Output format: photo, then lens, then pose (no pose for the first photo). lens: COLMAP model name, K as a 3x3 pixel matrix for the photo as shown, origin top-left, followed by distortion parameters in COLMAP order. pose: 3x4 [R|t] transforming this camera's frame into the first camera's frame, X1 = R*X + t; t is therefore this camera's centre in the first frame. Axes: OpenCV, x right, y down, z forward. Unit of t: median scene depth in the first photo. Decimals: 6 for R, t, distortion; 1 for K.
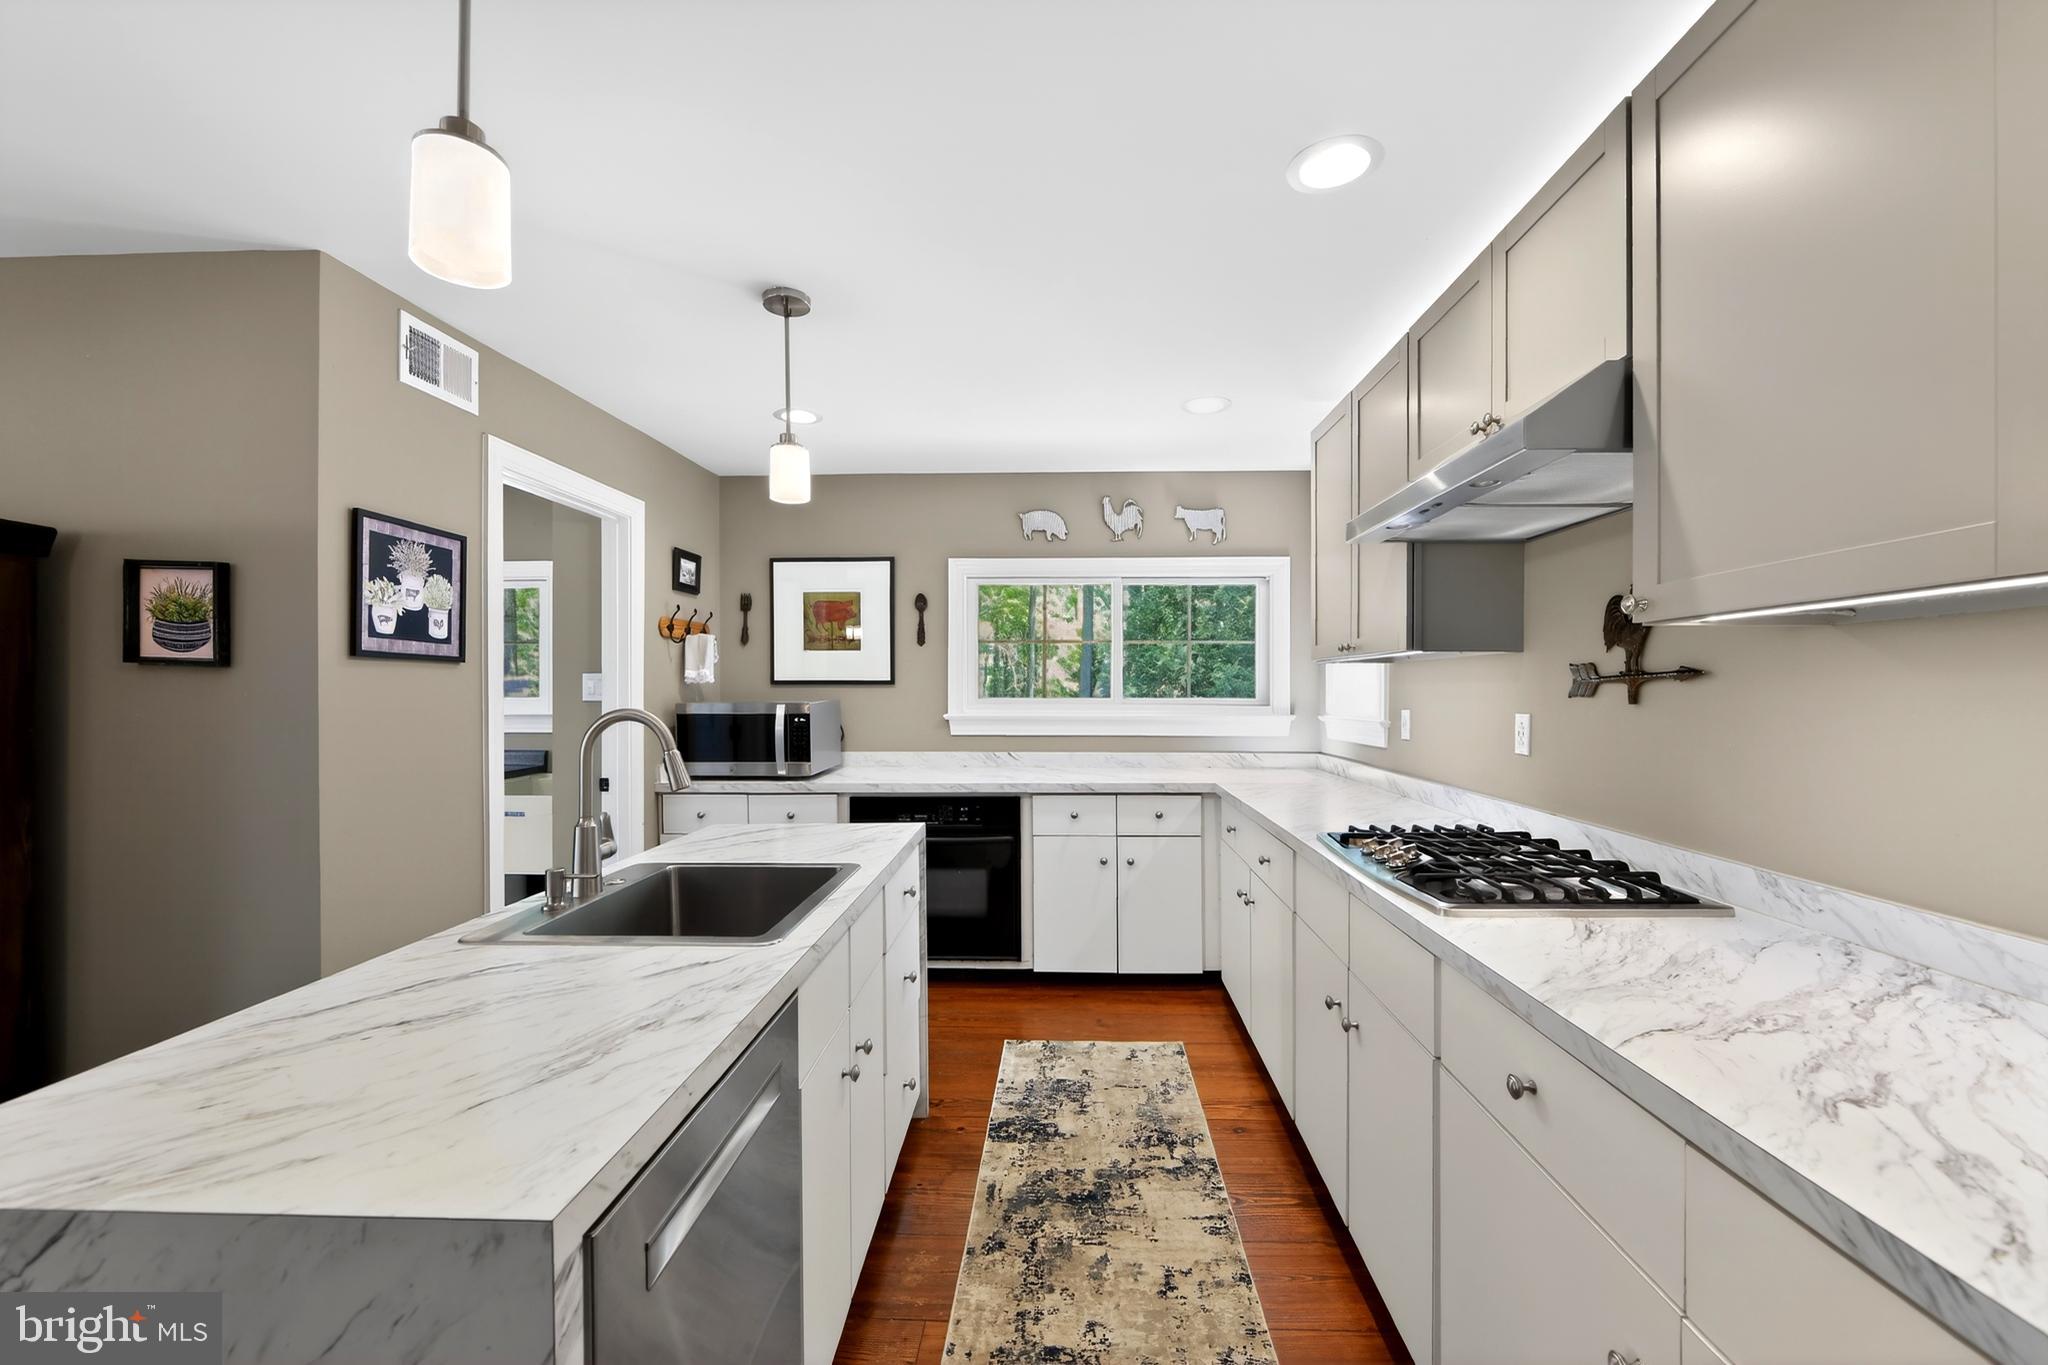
lens RADIAL K [[837.4, 0, 1052.0], [0, 837.4, 699.3], [0, 0, 1]] dist [0.000894, 0.000080]
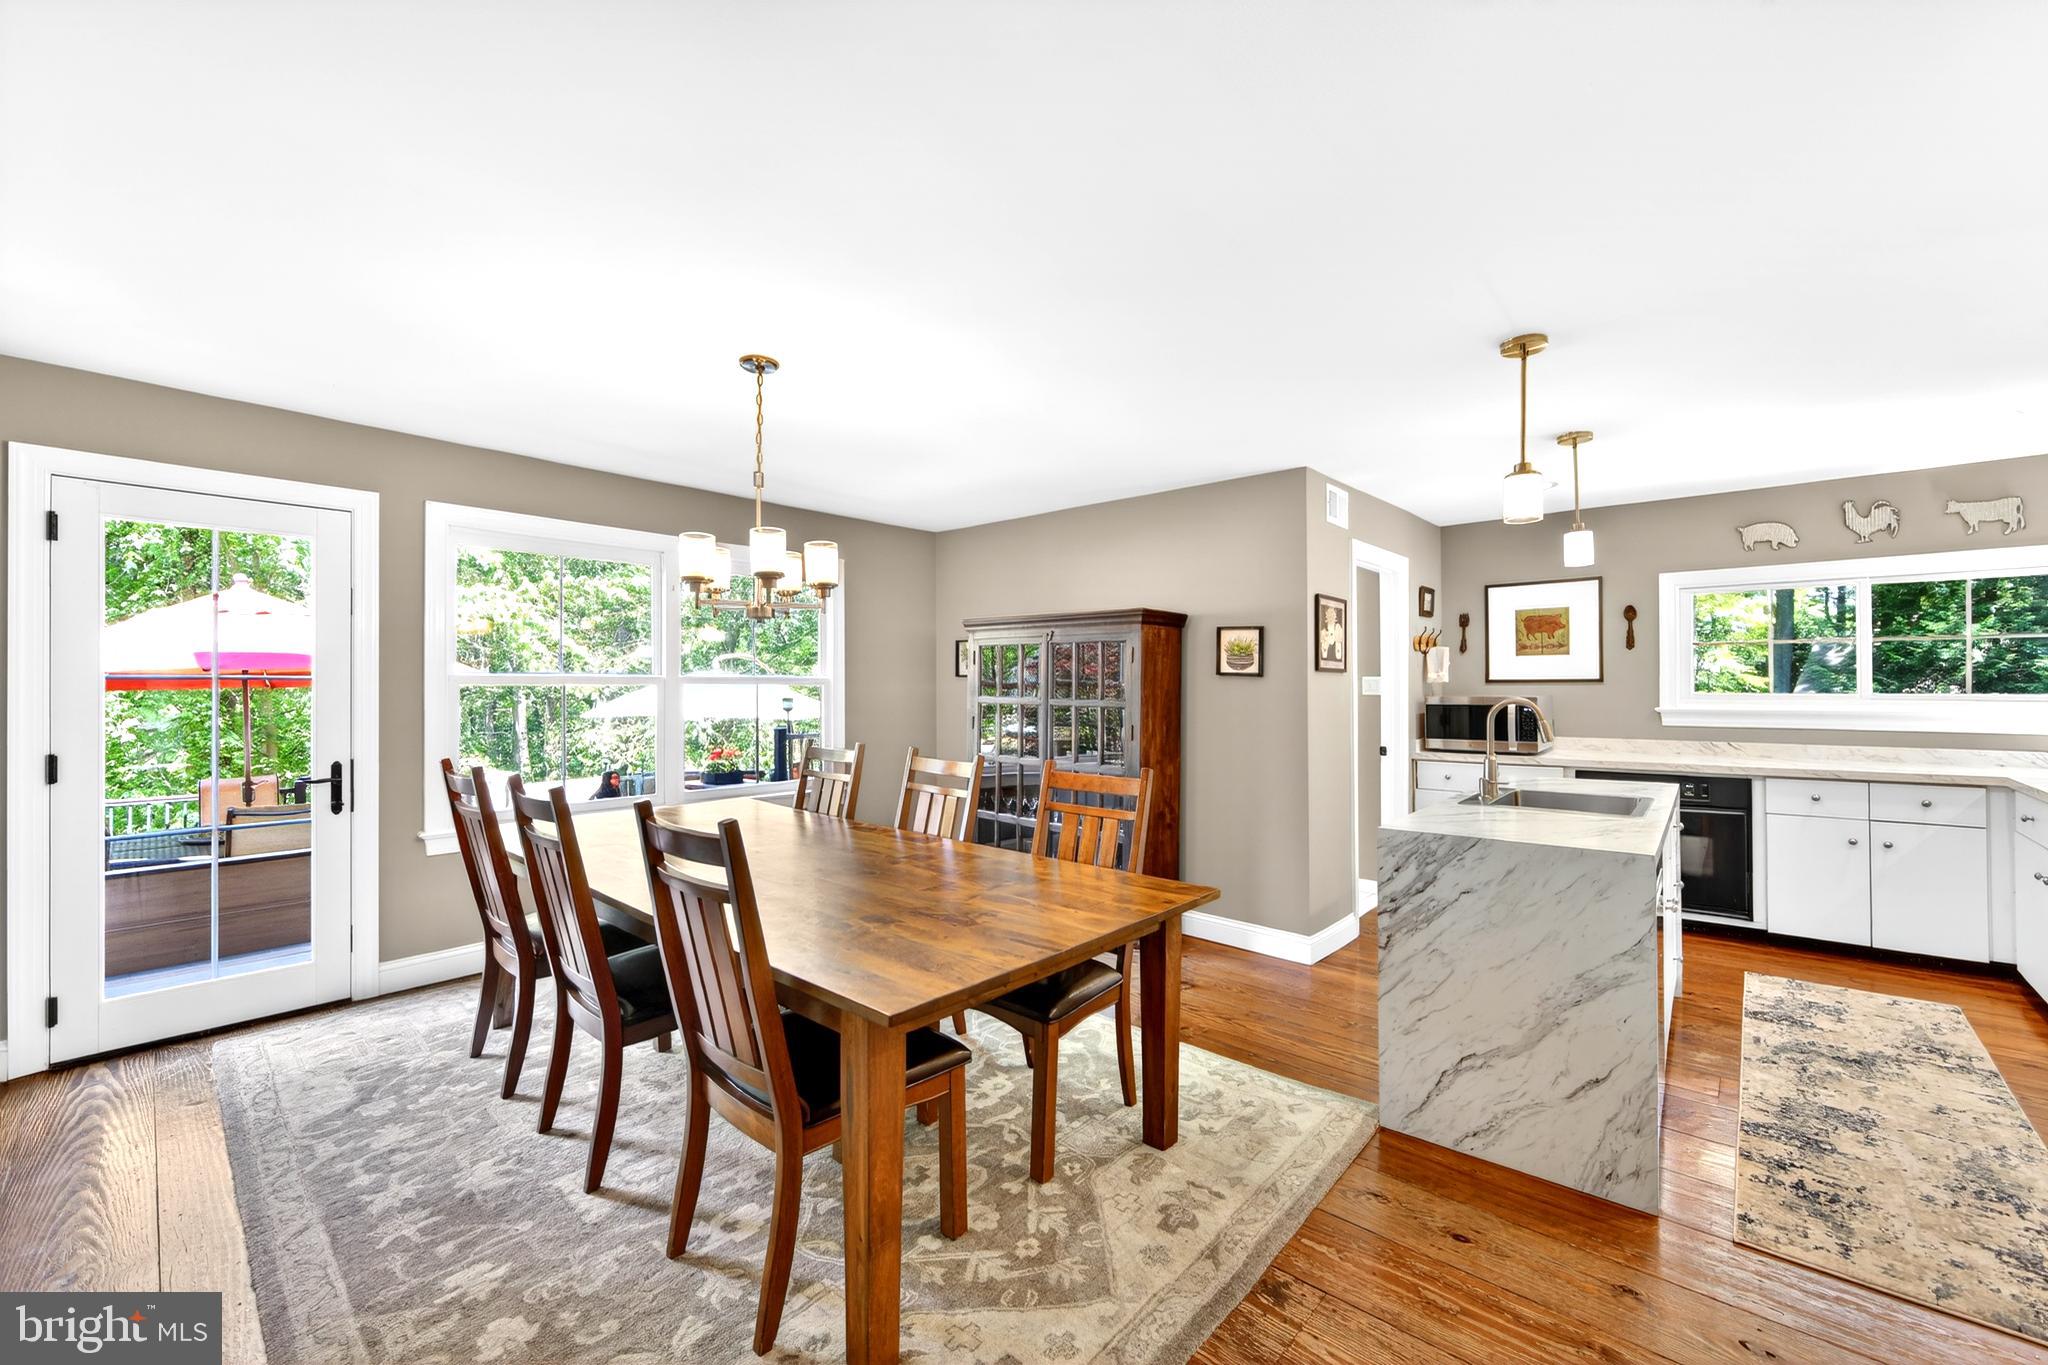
lens RADIAL K [[822.7, 0, 1024.0], [0, 822.7, 682.5], [0, 0, 1]] dist [-0.013133, 0.003237]
pose [[0.760930, -0.005512, -0.648811, -0.075803], [-0.004423, 0.999897, -0.013681, 0.002860], [0.648819, 0.013280, 0.760827, -0.553200]]
